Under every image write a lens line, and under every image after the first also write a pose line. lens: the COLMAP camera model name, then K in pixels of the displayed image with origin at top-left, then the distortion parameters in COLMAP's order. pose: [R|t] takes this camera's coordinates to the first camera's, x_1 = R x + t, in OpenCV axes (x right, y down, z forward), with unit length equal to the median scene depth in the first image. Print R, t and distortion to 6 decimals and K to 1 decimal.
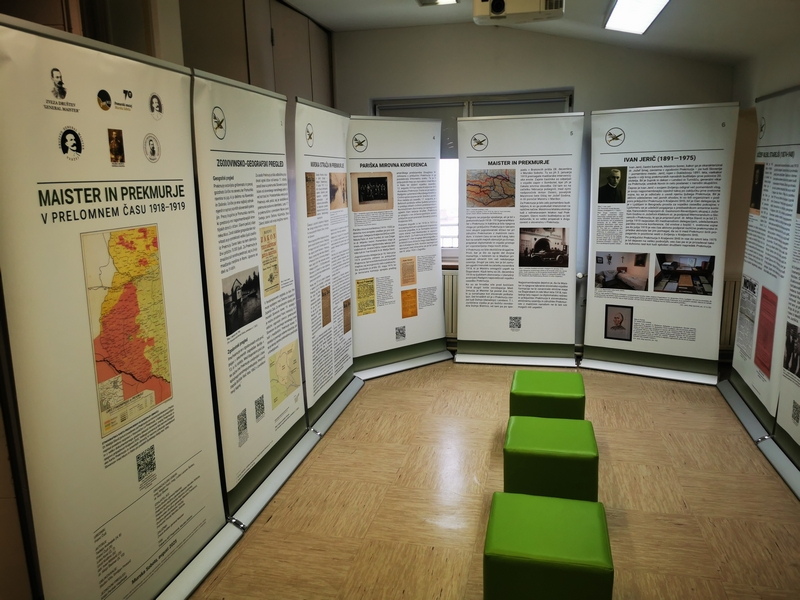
lens RADIAL K [[613.5, 0, 400.0], [0, 613.5, 300.0], [0, 0, 1]] dist [0.088964, -0.151123]
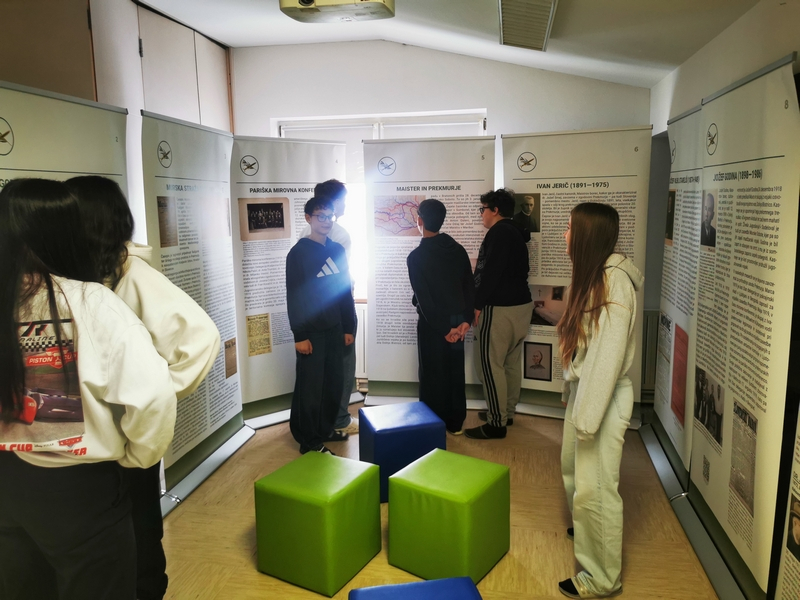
lens RADIAL K [[616.9, 0, 403.9], [0, 616.9, 297.3], [0, 0, 1]] dist [0.005141, 0.000237]
pose [[0.998919, -0.003700, 0.046340, 0.119391], [0.005952, 0.998803, -0.048553, -0.015973], [-0.046105, 0.048776, 0.997745, 0.093811]]
